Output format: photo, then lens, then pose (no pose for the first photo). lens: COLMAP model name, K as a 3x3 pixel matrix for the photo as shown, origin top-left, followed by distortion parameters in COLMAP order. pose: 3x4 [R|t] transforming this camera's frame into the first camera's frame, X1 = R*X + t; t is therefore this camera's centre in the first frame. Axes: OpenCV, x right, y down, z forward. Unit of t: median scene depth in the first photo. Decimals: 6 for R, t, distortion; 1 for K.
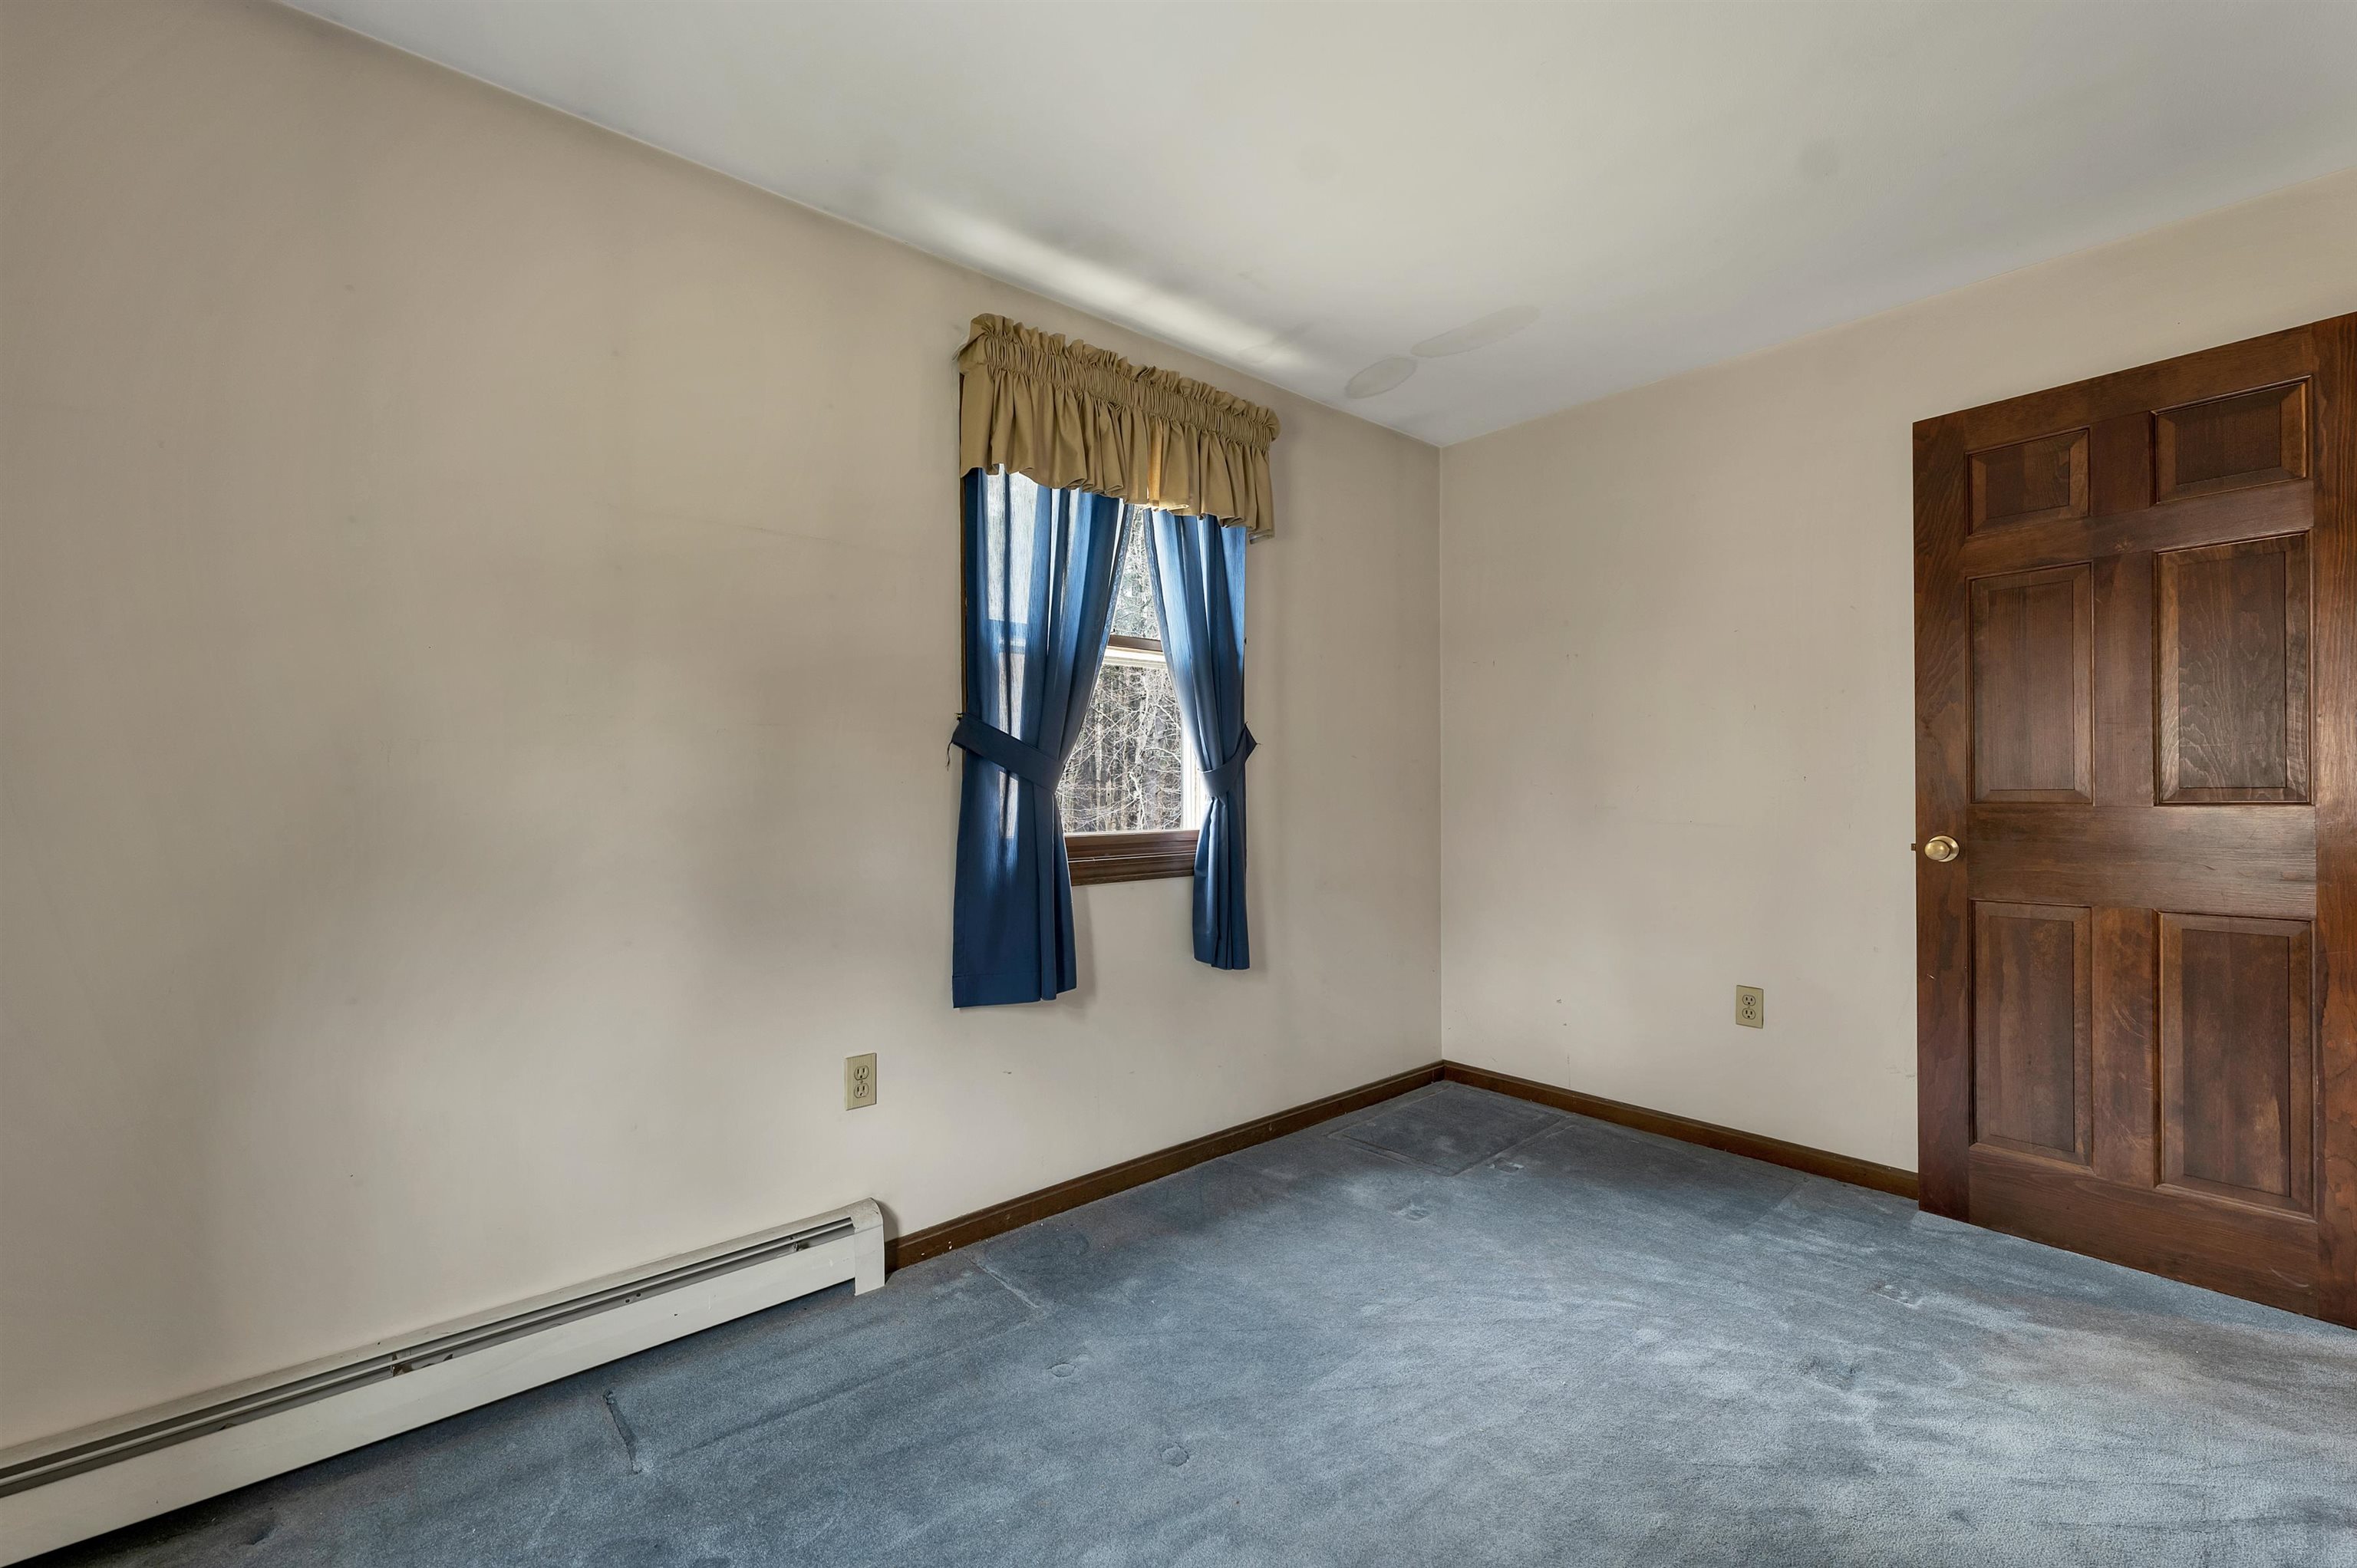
lens RADIAL K [[962.2, 0, 1176.2], [0, 962.2, 790.3], [0, 0, 1]] dist [0.000064, -0.000251]
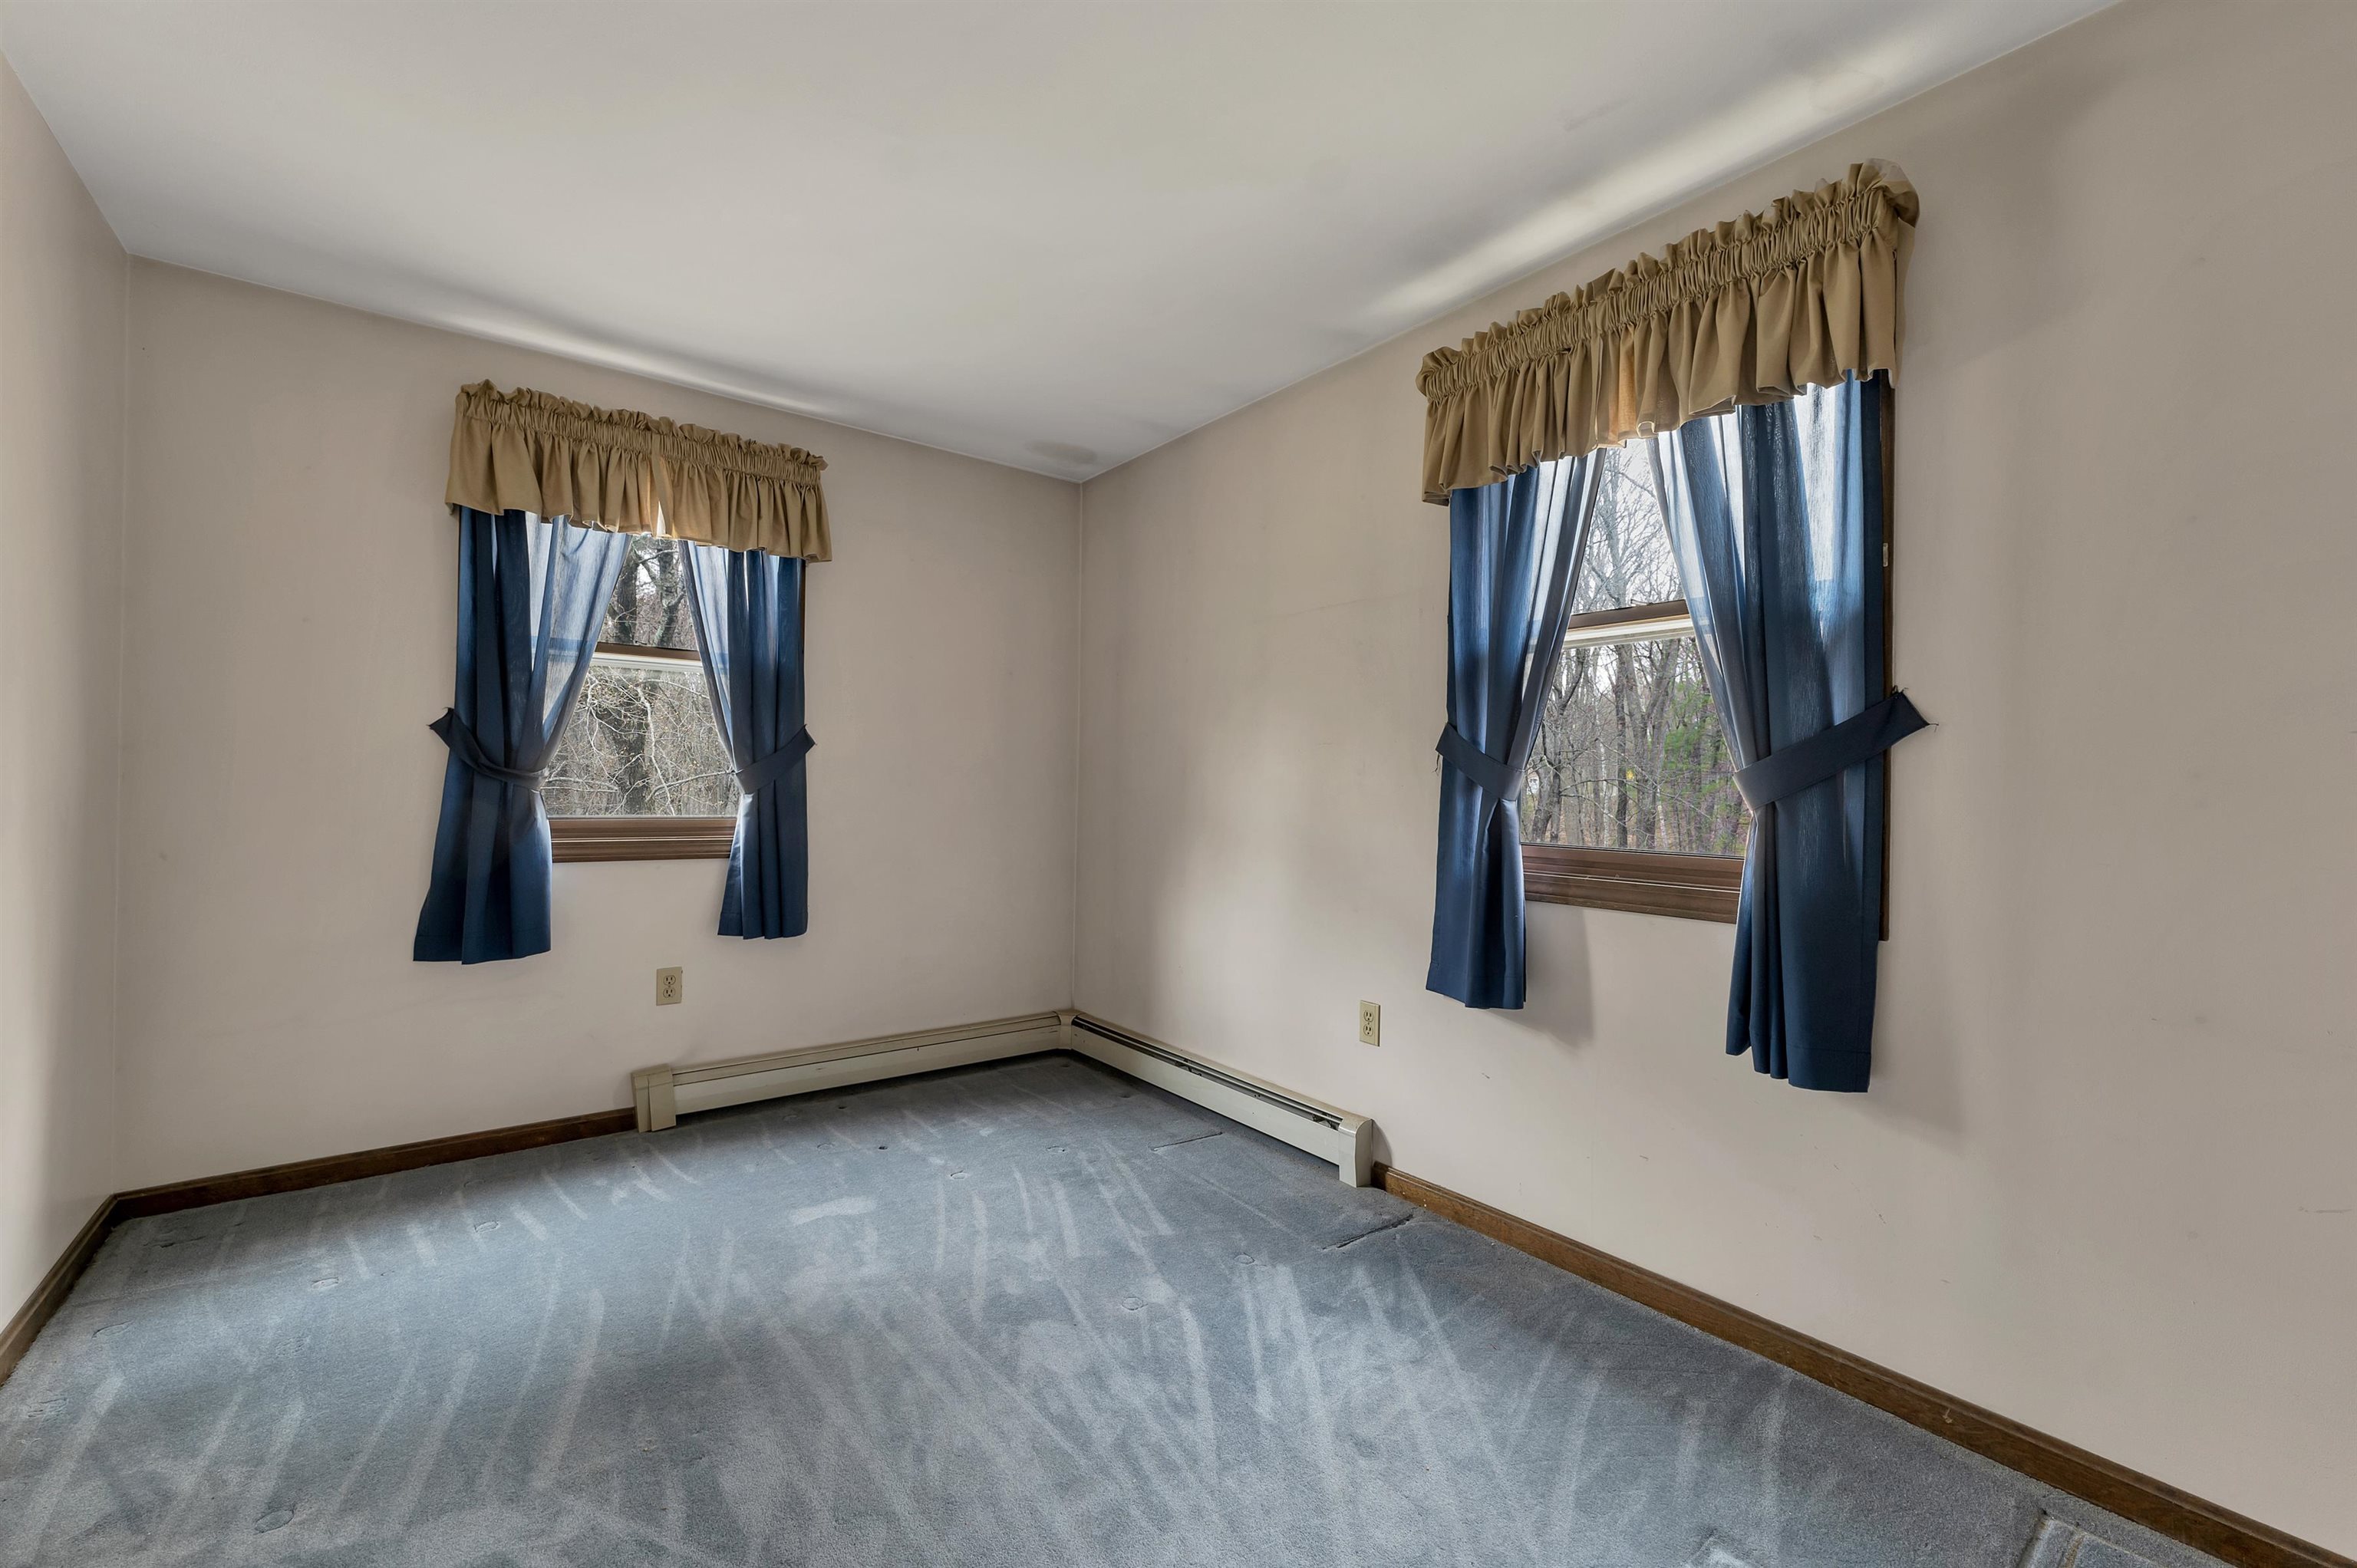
lens RADIAL K [[962.2, 0, 1176.2], [0, 962.2, 790.3], [0, 0, 1]] dist [0.000064, -0.000251]
pose [[-0.056818, 0.007591, -0.998356, 0.860576], [-0.018008, 0.999801, 0.008627, -0.007927], [0.998222, 0.018468, -0.056670, 0.743280]]
